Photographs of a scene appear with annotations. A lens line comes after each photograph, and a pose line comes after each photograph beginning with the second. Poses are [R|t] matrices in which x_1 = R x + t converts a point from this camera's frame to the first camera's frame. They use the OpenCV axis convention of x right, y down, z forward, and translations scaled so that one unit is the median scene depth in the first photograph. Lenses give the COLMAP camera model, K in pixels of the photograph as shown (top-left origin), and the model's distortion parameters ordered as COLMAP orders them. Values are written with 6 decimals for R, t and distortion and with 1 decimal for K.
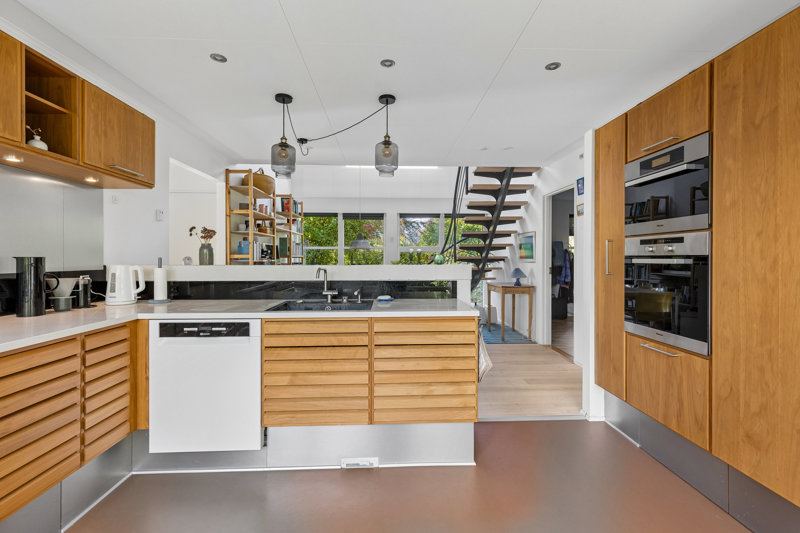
lens RADIAL K [[355.6, 0, 401.2], [0, 355.6, 259.8], [0, 0, 1]] dist [-0.003619, -0.001136]
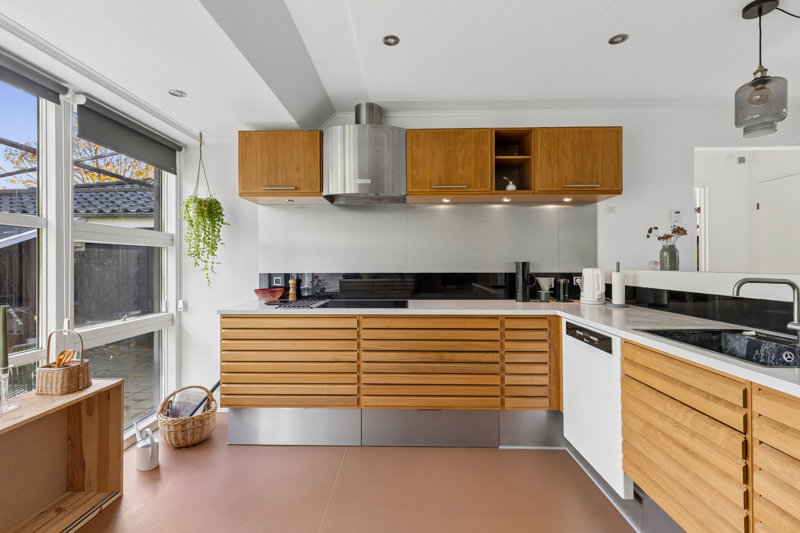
lens RADIAL K [[355.6, 0, 400.2], [0, 355.6, 261.5], [0, 0, 1]] dist [-0.003619, -0.001136]
pose [[-0.069607, -0.004524, -0.997564, 0.461107], [-0.003229, 0.999985, -0.004309, -0.001087], [0.997569, 0.002922, -0.069620, 0.569090]]
